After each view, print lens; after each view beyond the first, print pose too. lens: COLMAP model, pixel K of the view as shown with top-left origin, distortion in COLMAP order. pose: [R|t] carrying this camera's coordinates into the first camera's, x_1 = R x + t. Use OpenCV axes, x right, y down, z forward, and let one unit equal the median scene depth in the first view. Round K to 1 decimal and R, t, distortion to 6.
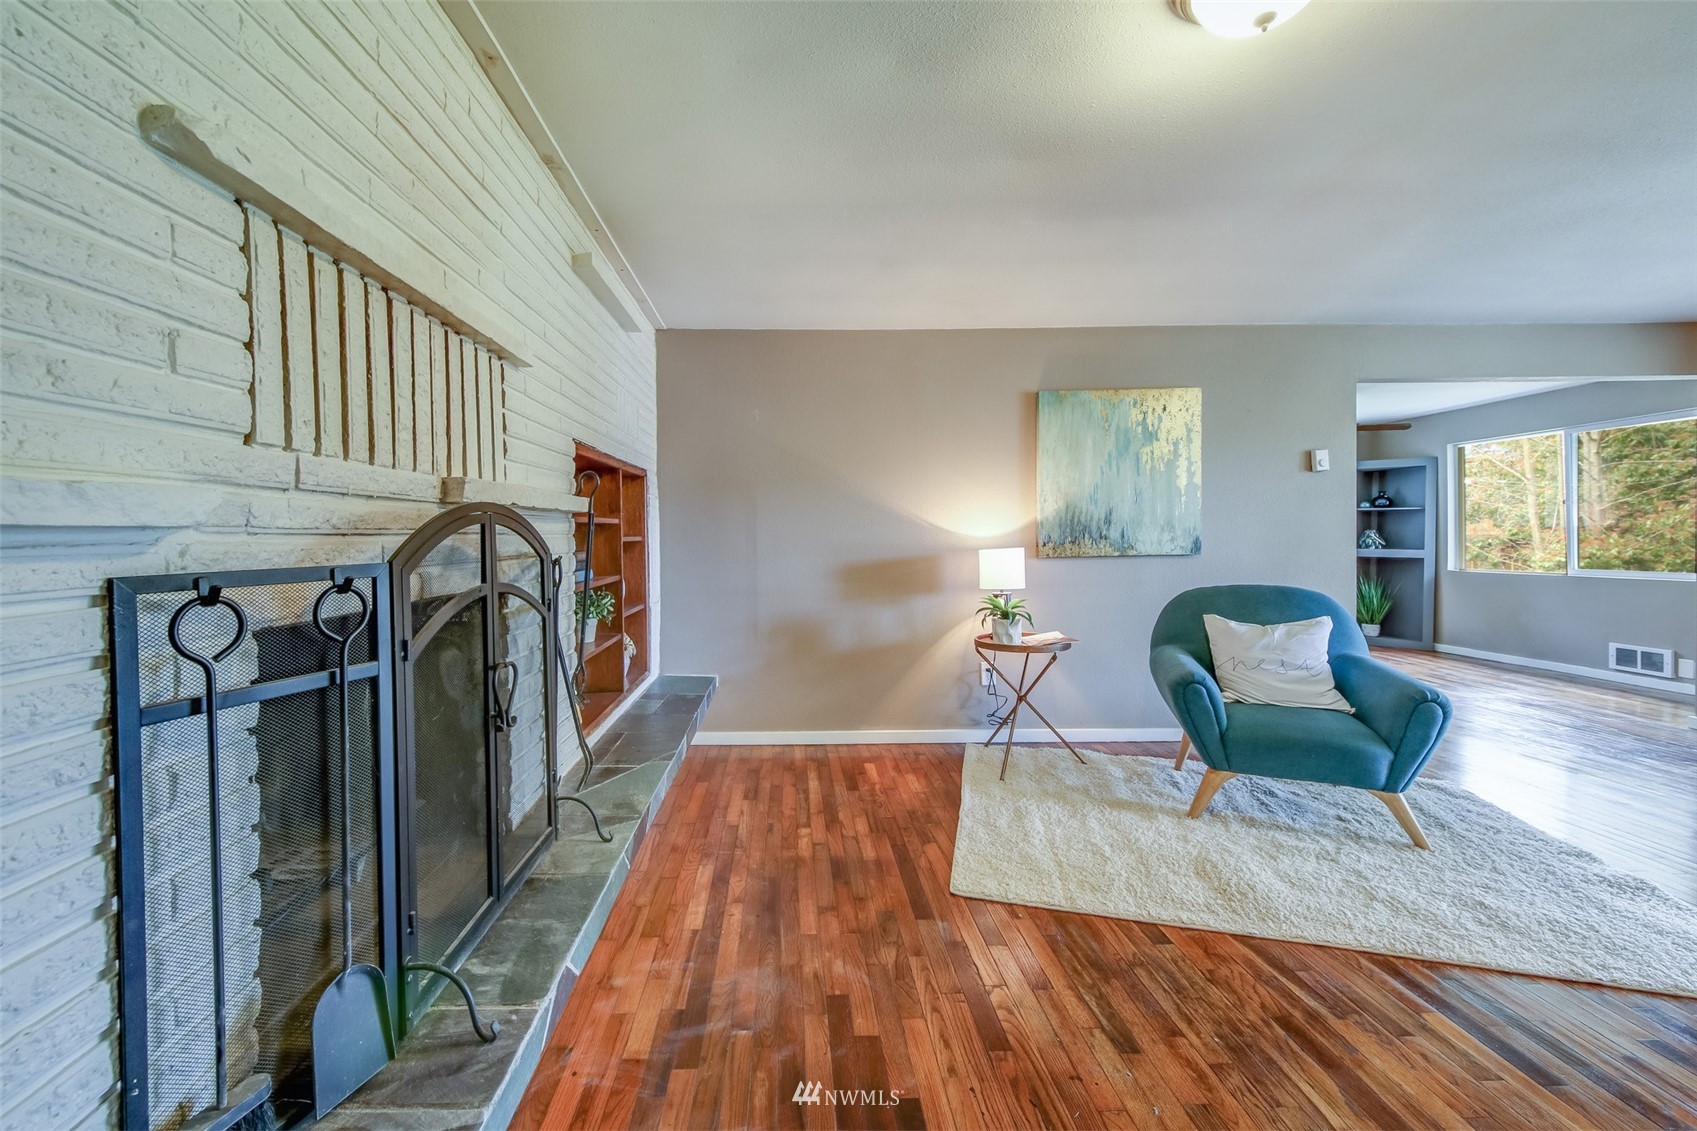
lens RADIAL K [[665.8, 0, 846.9], [0, 665.8, 544.3], [0, 0, 1]] dist [0.001824, 0.000115]
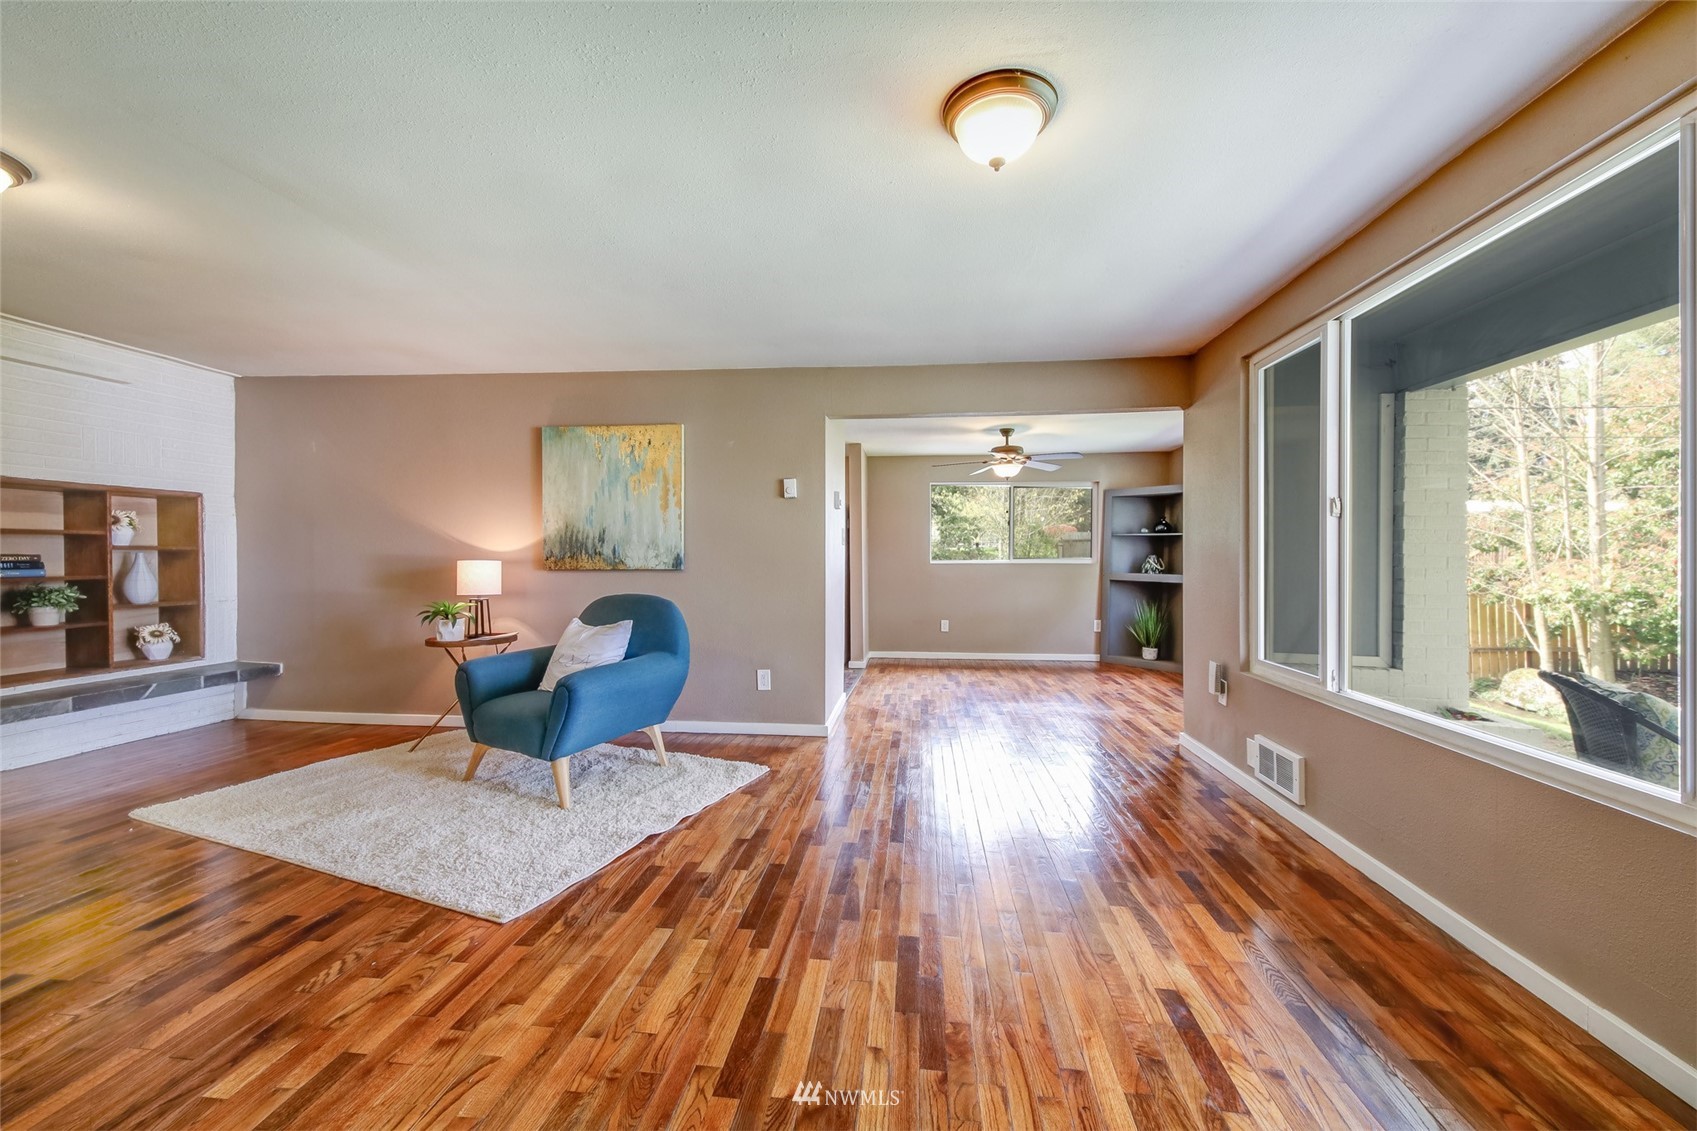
lens RADIAL K [[660.9, 0, 845.5], [0, 660.9, 558.0], [0, 0, 1]] dist [0.021792, -0.007404]
pose [[0.996459, 0.014630, -0.082795, 0.910846], [-0.015576, 0.999820, -0.010792, 0.003328], [0.082622, 0.012043, 0.996508, -0.111678]]
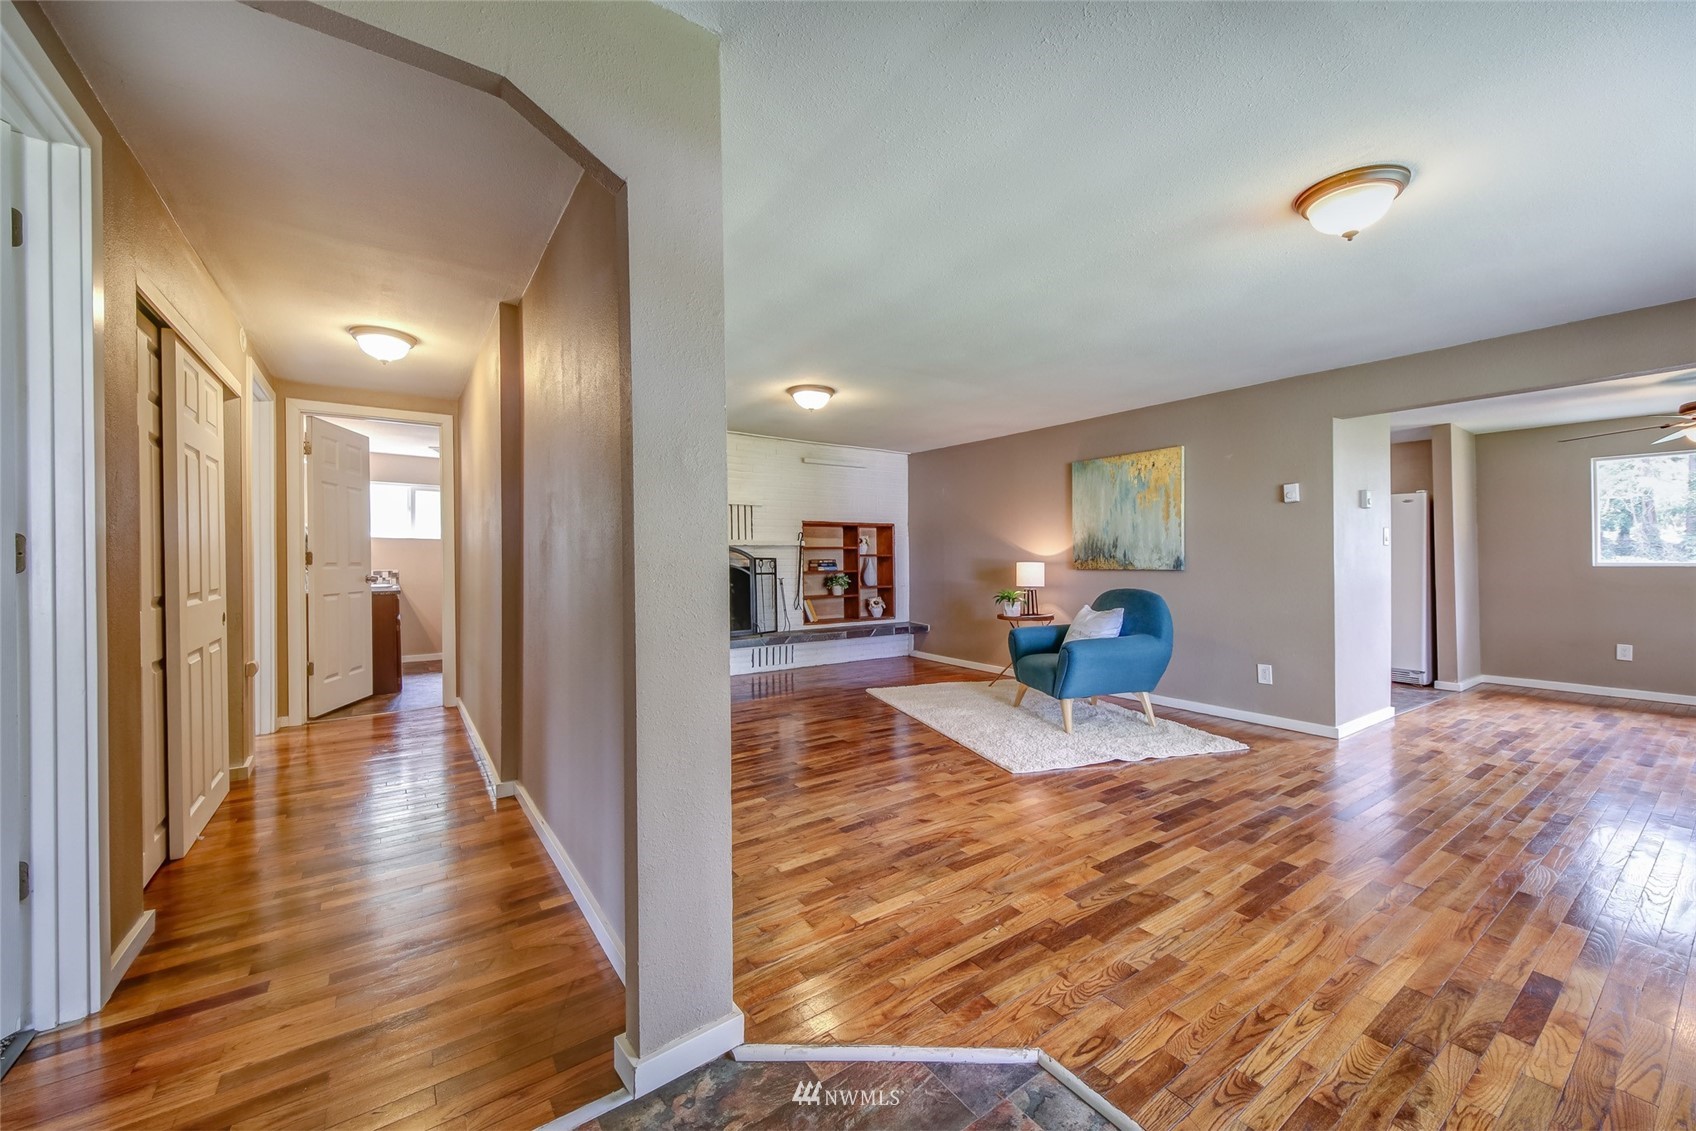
lens RADIAL K [[659.2, 0, 842.7], [0, 659.2, 565.0], [0, 0, 1]] dist [0.021651, -0.000318]
pose [[0.590546, 0.018053, -0.806802, 1.216520], [-0.016442, 0.999811, 0.010337, 0.002617], [0.806836, 0.007161, 0.590732, -0.346950]]
